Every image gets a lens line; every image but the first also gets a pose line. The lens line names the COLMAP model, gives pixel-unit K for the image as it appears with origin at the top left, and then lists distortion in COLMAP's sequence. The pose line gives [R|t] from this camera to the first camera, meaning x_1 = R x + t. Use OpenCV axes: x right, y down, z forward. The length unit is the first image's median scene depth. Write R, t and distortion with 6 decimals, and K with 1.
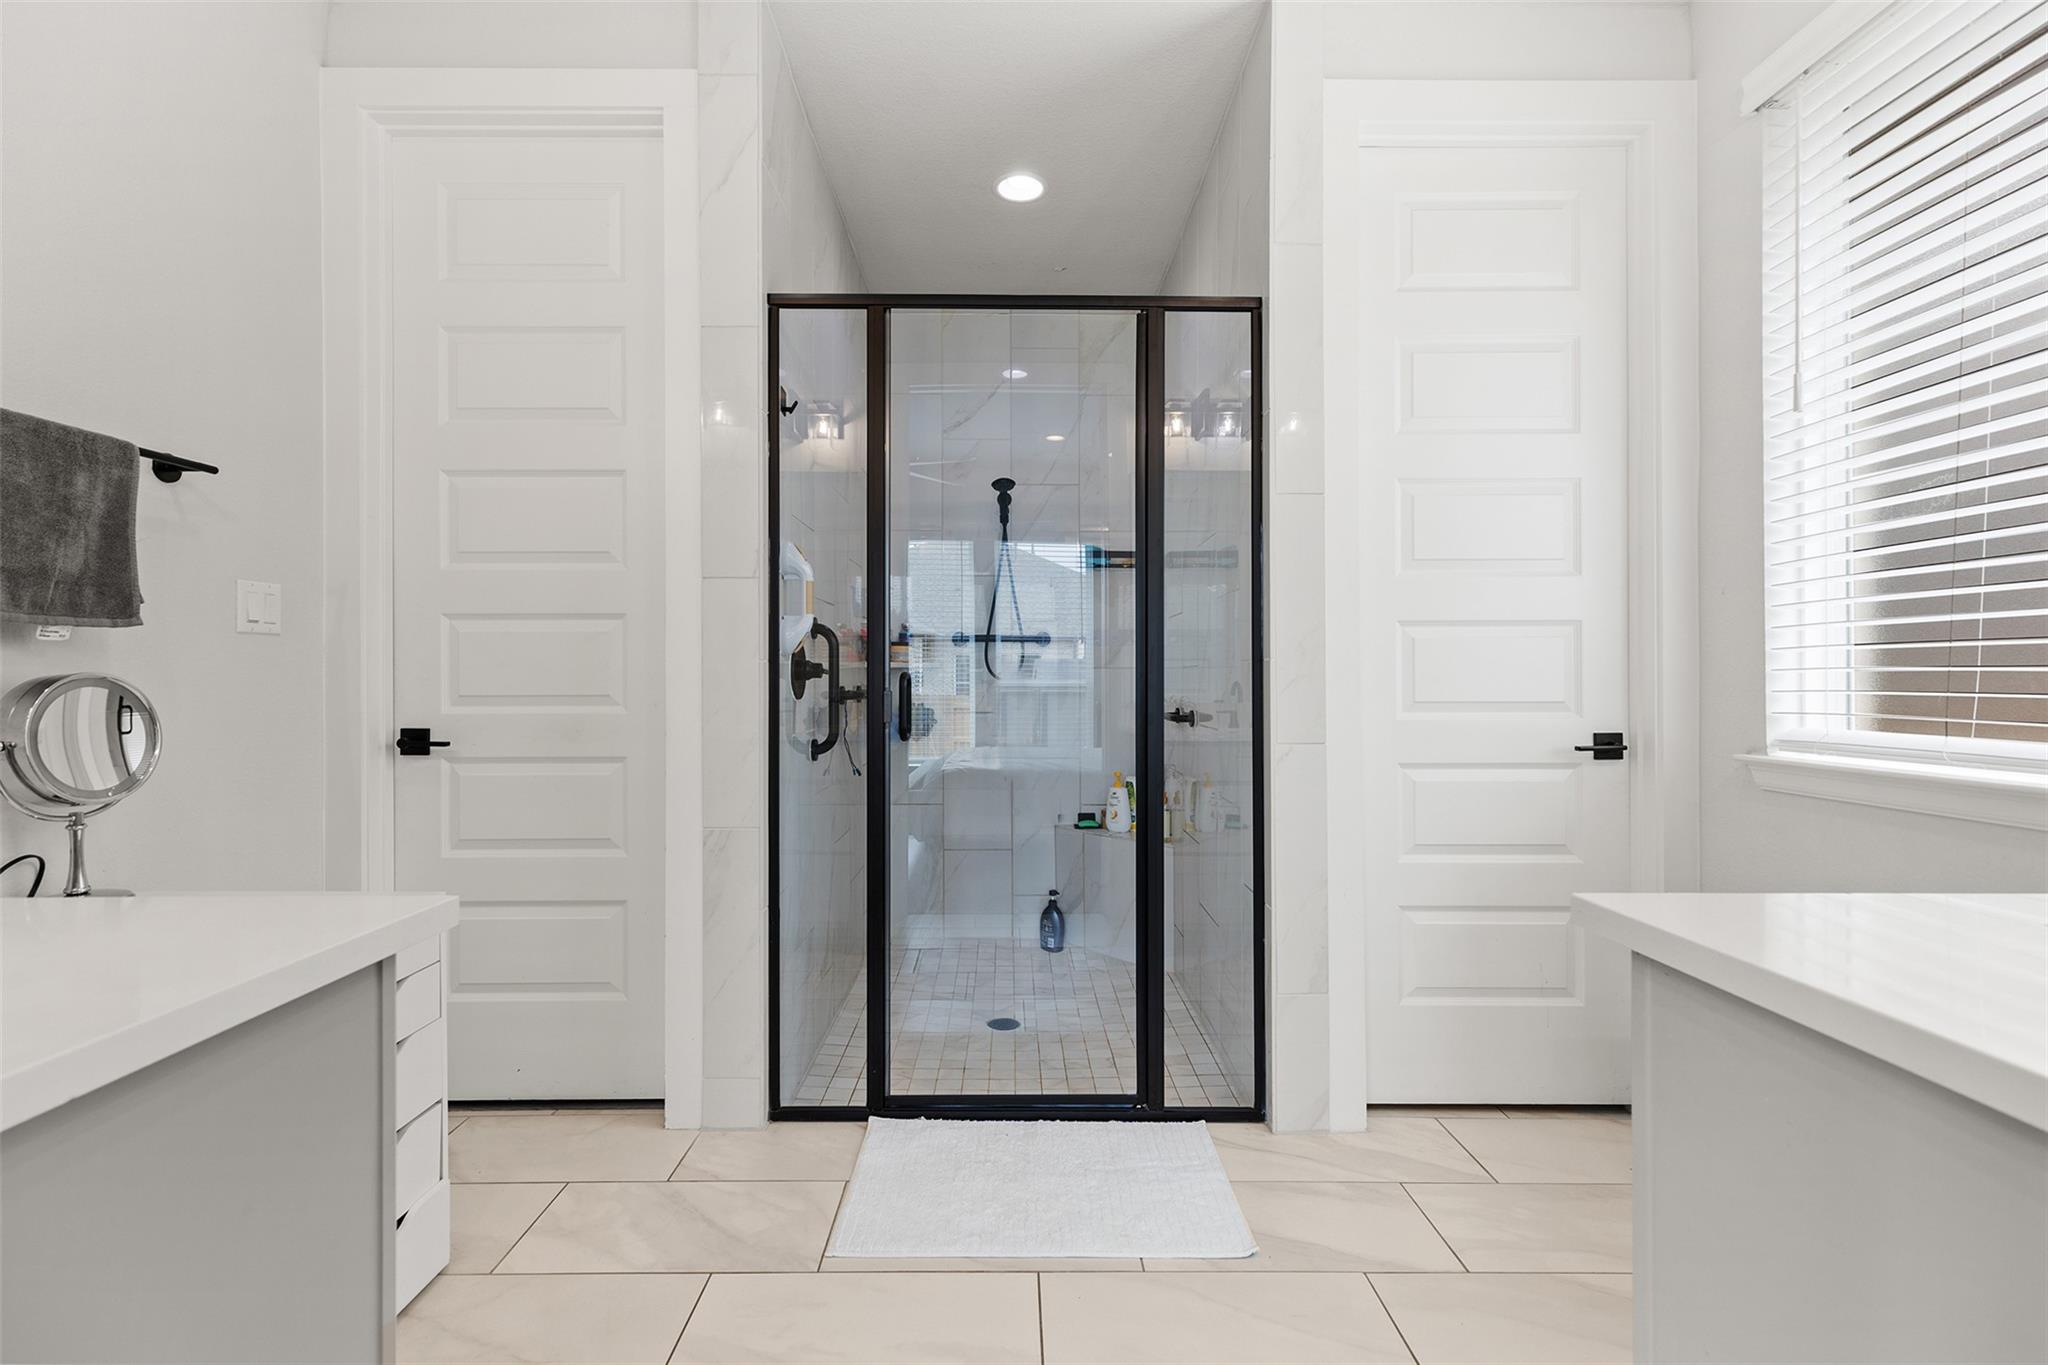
lens RADIAL K [[918.1, 0, 1016.1], [0, 918.1, 678.2], [0, 0, 1]] dist [0.002772, 0.001101]
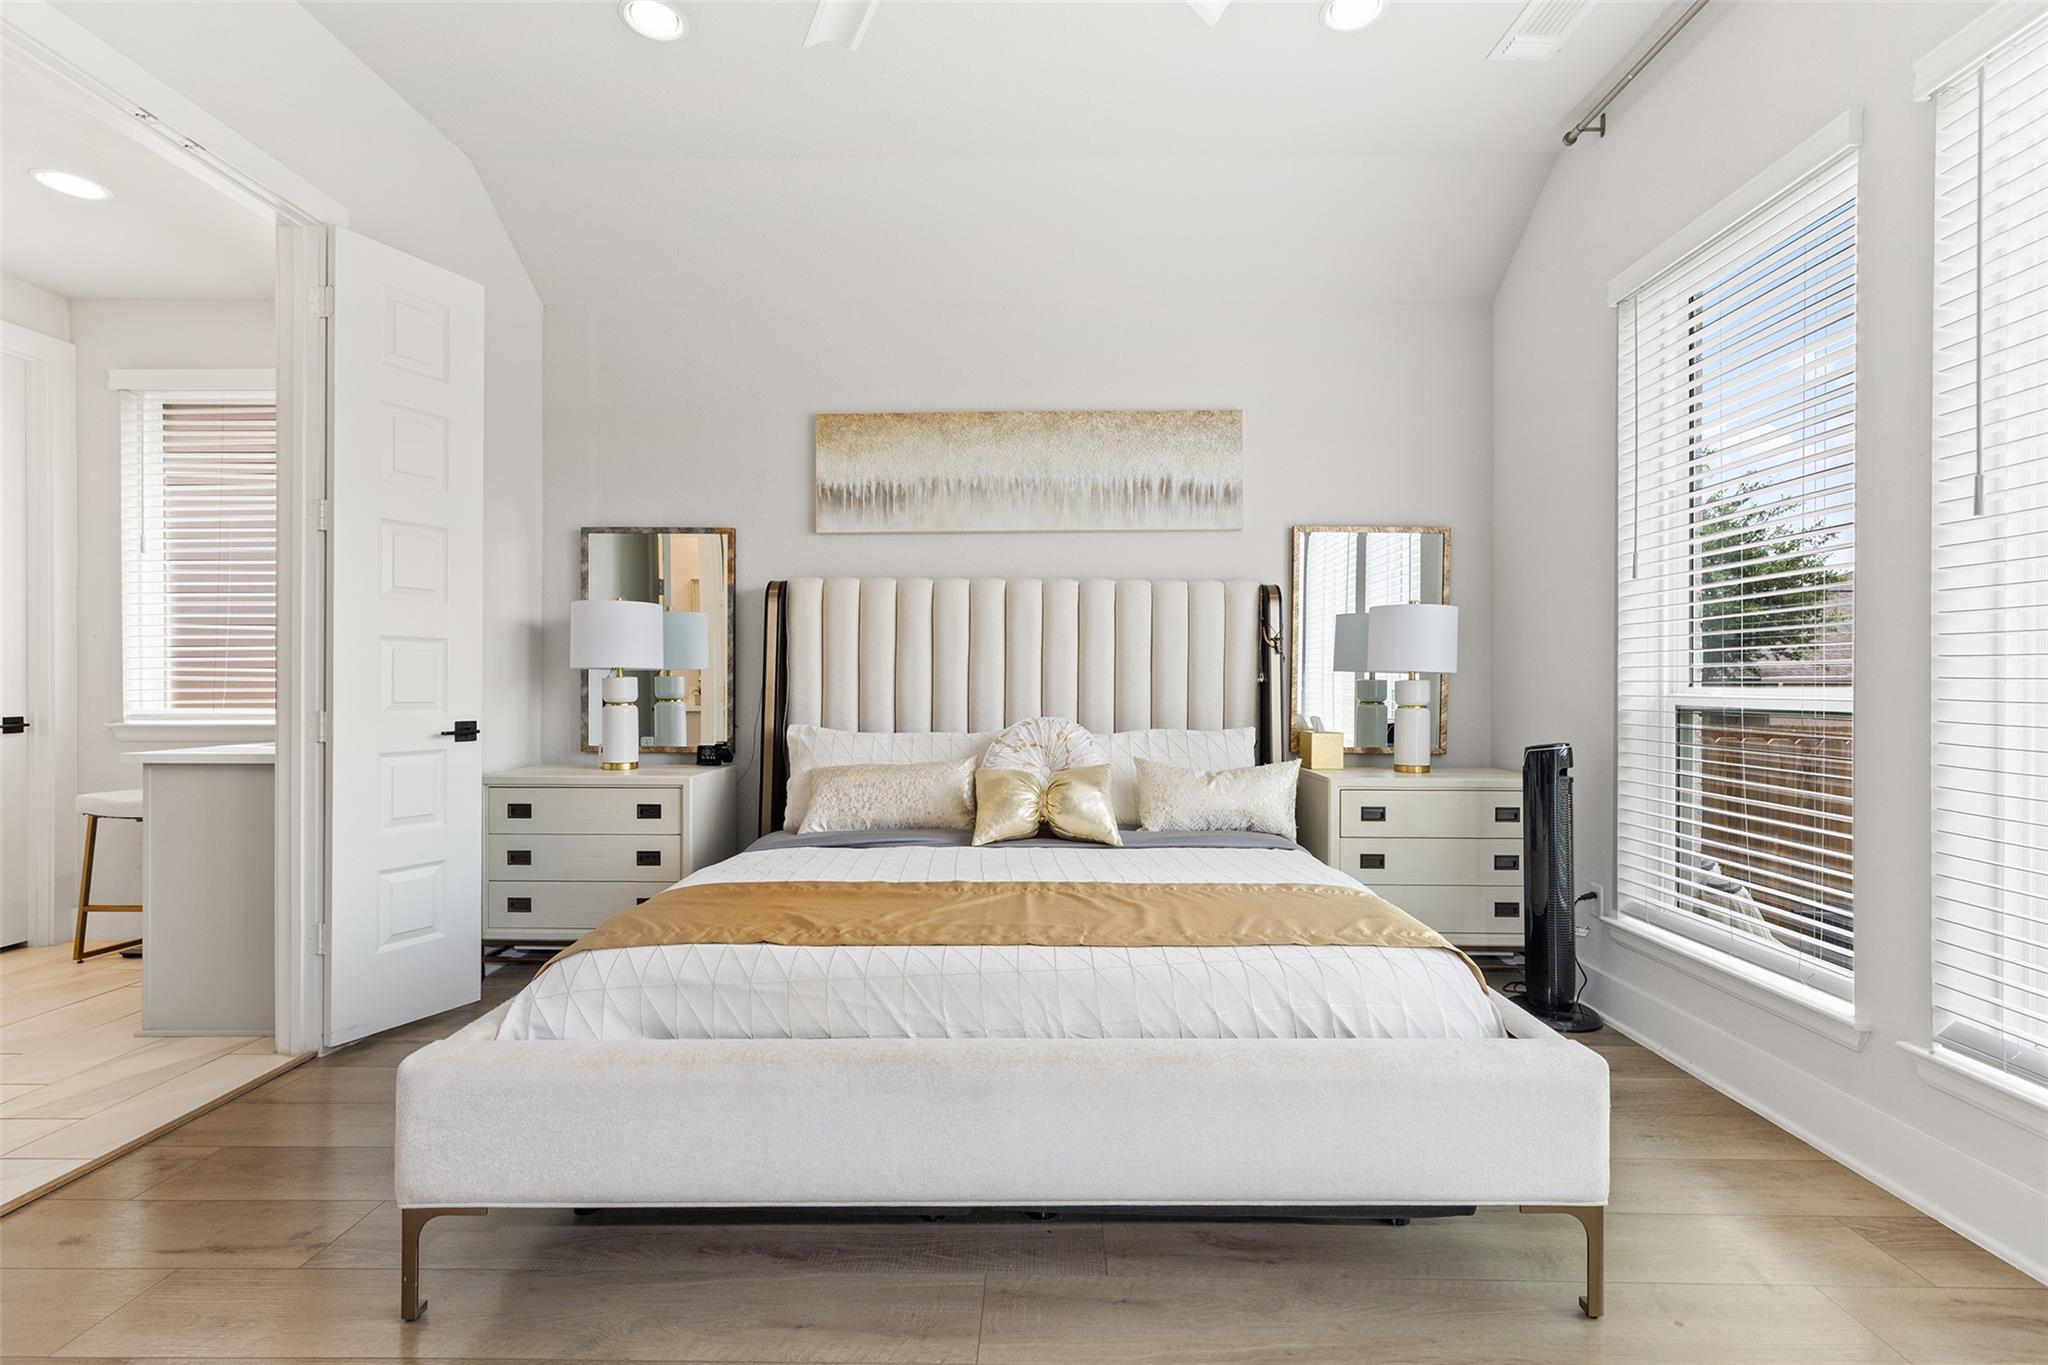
lens RADIAL K [[918.1, 0, 1032.2], [0, 918.1, 683.4], [0, 0, 1]] dist [0.002772, 0.001101]
pose [[0.010997, -0.001243, 0.999939, -1.005853], [-0.003779, 0.999992, 0.001285, -0.008837], [-0.999932, -0.003793, 0.010992, -0.854161]]
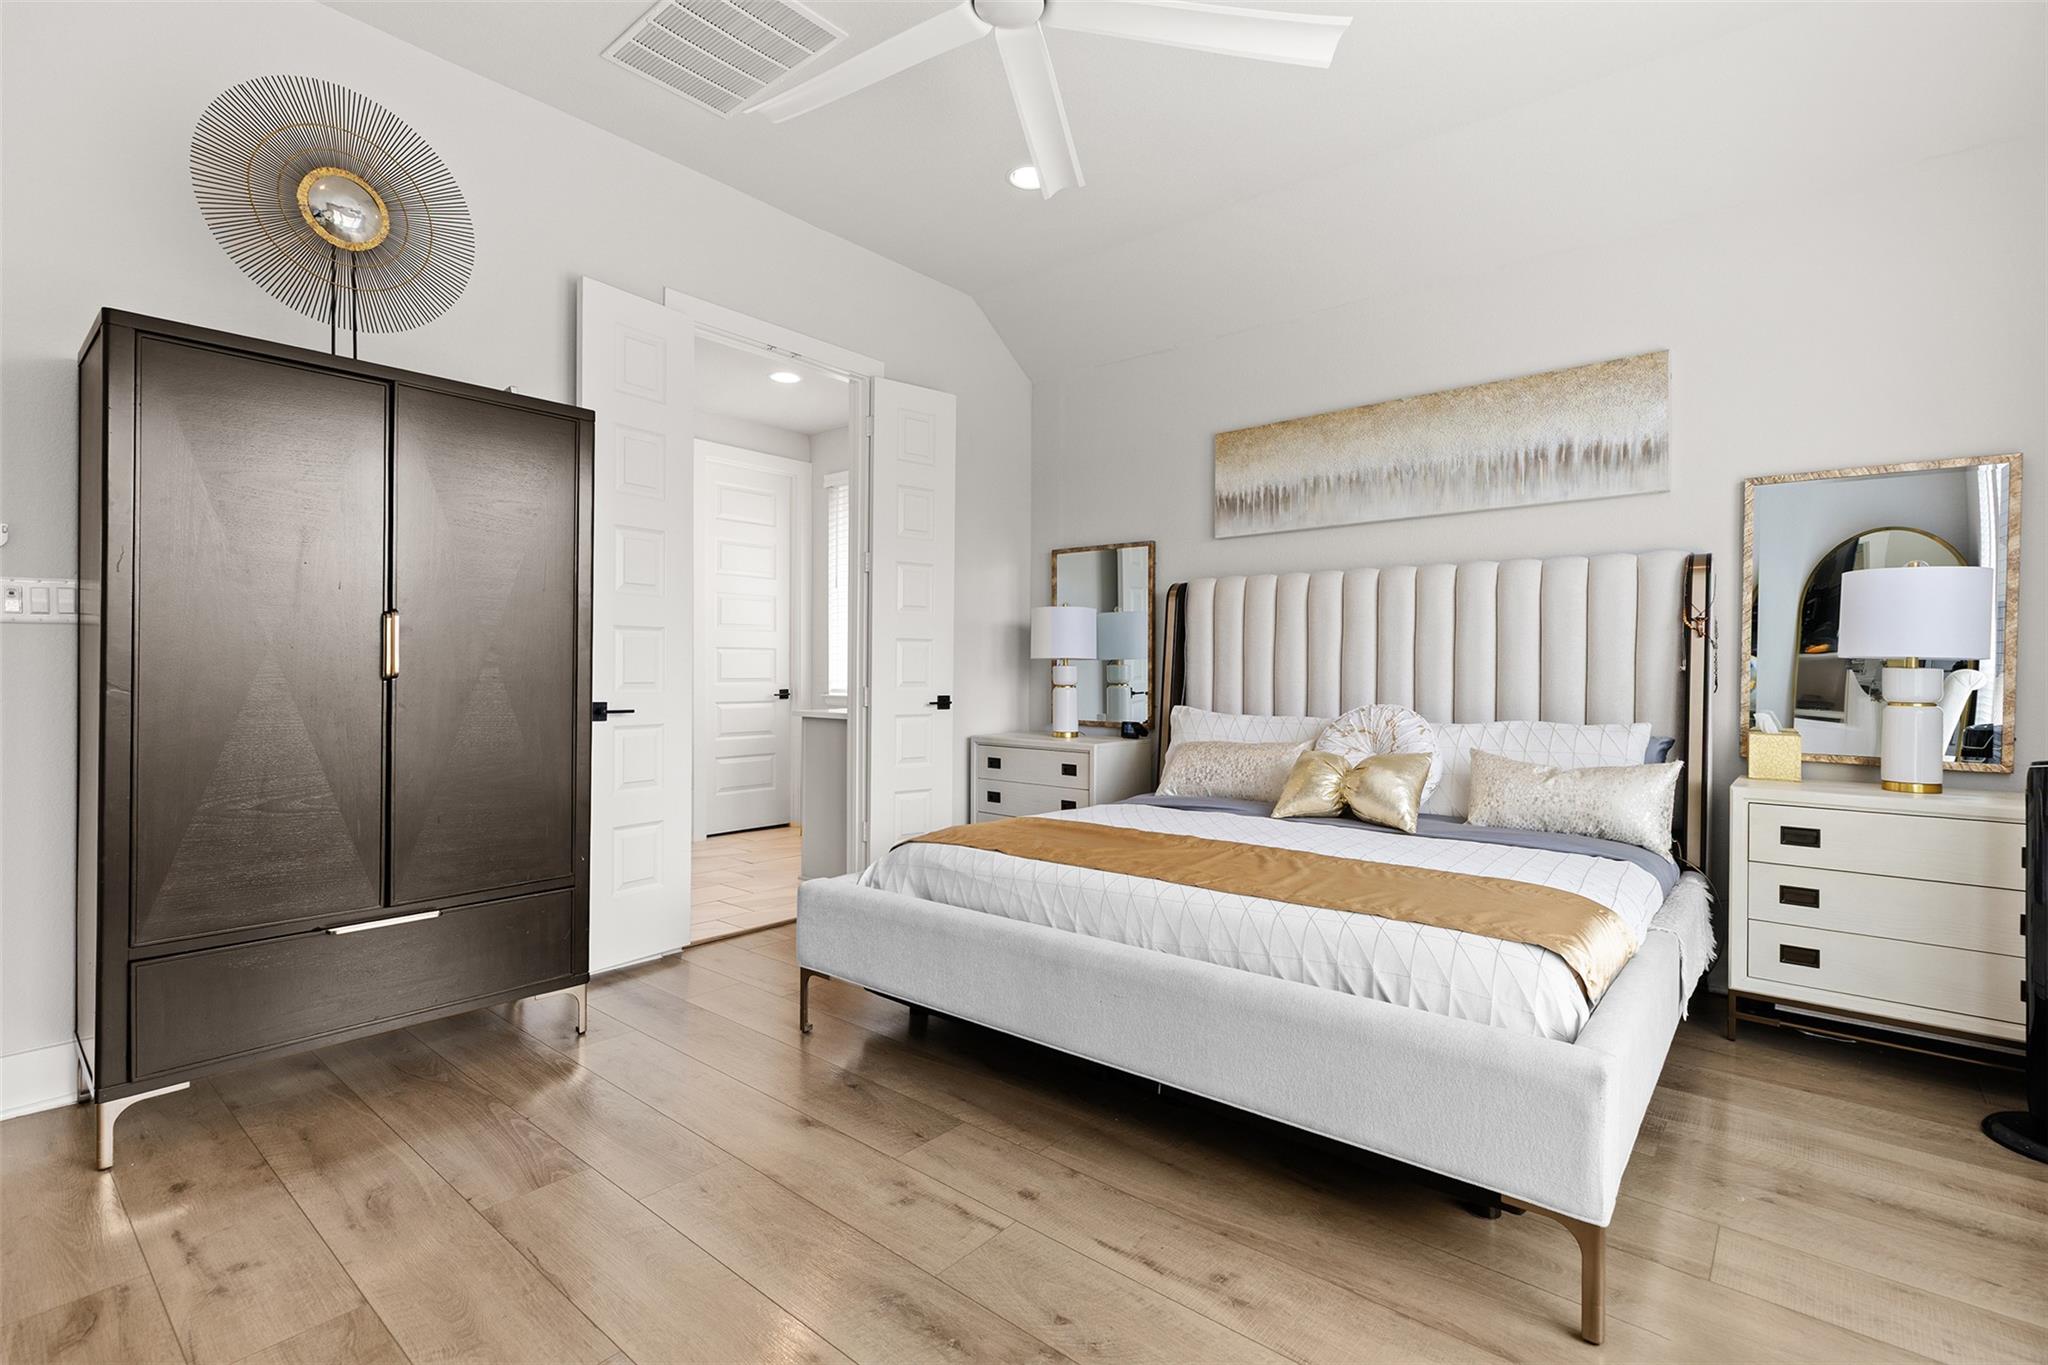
lens RADIAL K [[918.1, 0, 1009.0], [0, 918.1, 675.0], [0, 0, 1]] dist [0.002772, 0.001101]
pose [[0.643533, 0.000278, 0.765418, -1.067070], [-0.007368, 0.999956, 0.005831, -0.004931], [-0.765383, -0.009392, 0.643507, -1.336674]]
